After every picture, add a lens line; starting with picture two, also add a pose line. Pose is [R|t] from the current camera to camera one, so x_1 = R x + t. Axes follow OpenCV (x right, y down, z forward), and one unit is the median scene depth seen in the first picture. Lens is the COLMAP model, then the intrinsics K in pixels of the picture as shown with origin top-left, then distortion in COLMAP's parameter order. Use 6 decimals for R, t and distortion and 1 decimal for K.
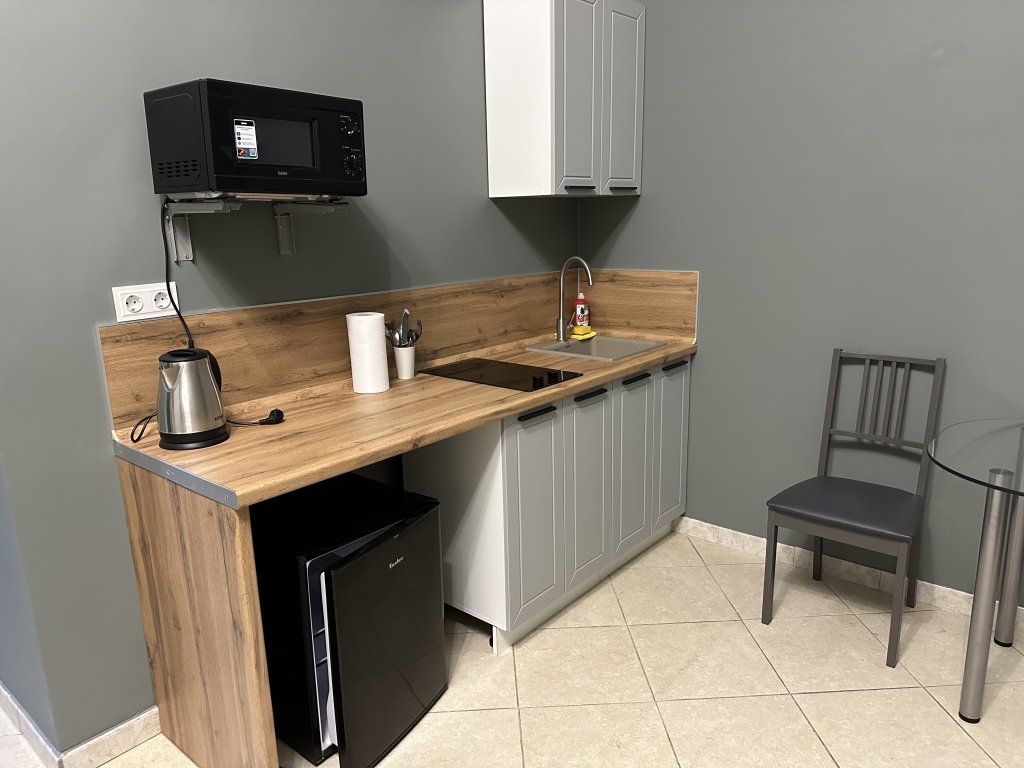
lens RADIAL K [[723.4, 0, 512.0], [0, 723.4, 384.0], [0, 0, 1]] dist [0.080382, -0.100424]
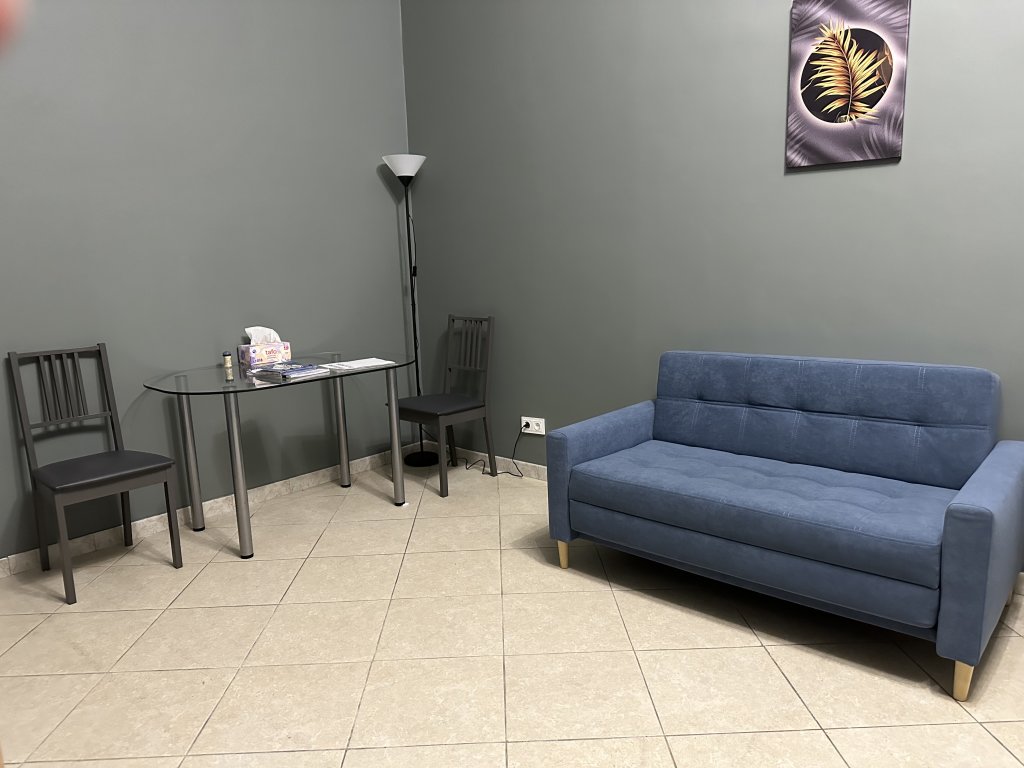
lens RADIAL K [[723.4, 0, 512.0], [0, 723.4, 384.0], [0, 0, 1]] dist [0.080382, -0.100424]
pose [[0.022444, -0.147680, 0.988780, -0.643224], [0.257388, 0.956544, 0.137023, 0.039802], [-0.966048, 0.251425, 0.059479, 0.239426]]
